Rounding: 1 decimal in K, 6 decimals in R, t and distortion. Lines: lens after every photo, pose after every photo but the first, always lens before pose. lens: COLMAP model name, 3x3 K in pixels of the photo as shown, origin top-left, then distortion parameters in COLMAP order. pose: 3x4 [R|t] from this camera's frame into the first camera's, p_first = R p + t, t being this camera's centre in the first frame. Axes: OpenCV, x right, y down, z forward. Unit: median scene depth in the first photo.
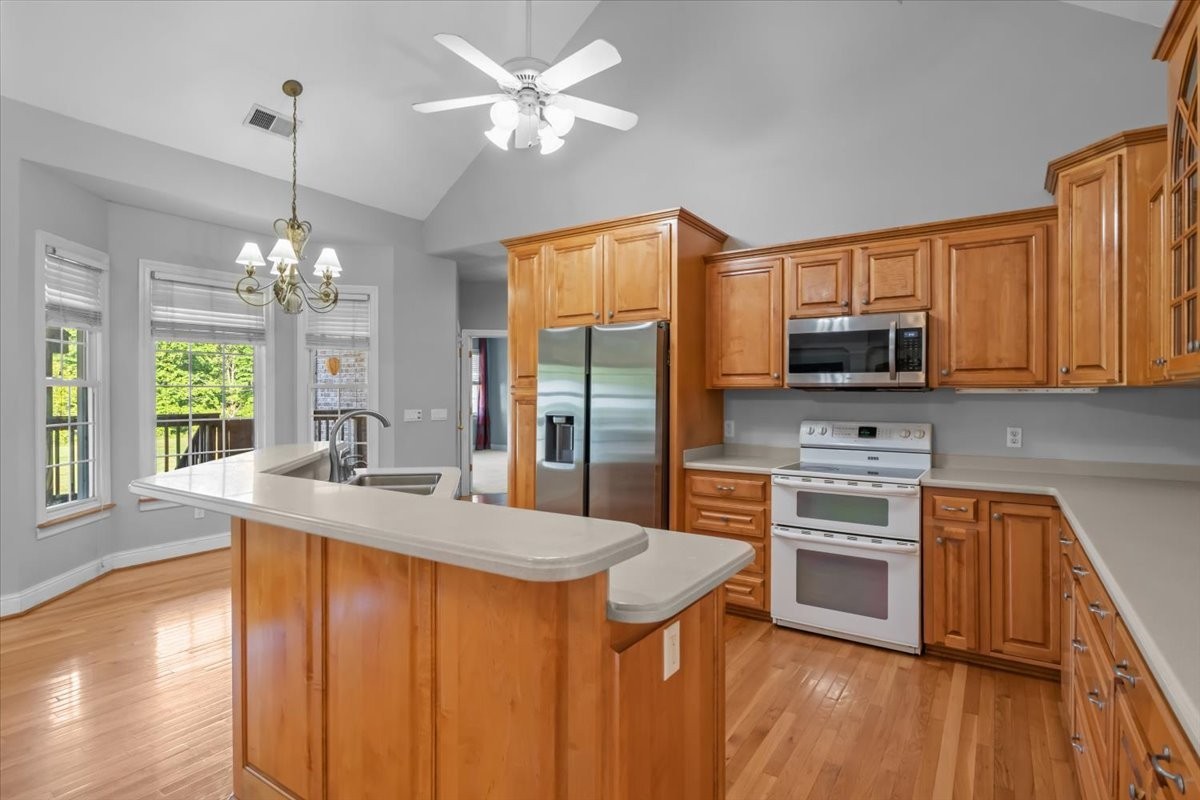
lens RADIAL K [[606.9, 0, 597.9], [0, 606.9, 393.0], [0, 0, 1]] dist [-0.018930, 0.000779]
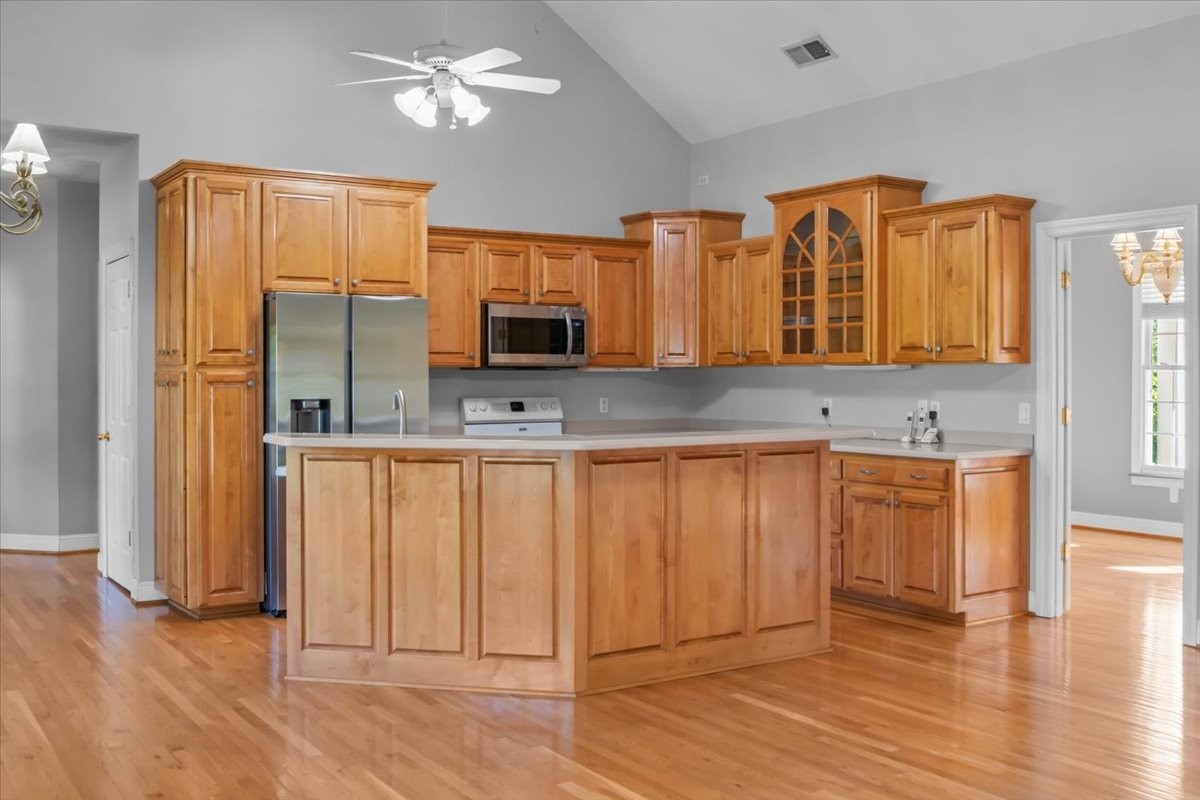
lens RADIAL K [[1193.9, 0, 600.0], [0, 1193.9, 397.9], [0, 0, 1]] dist [0.023307, 0.000000]
pose [[0.392112, -0.020607, 0.919687, -1.609334], [0.006160, 0.999785, 0.019775, 0.006043], [-0.919897, -0.002088, 0.392155, -0.009772]]
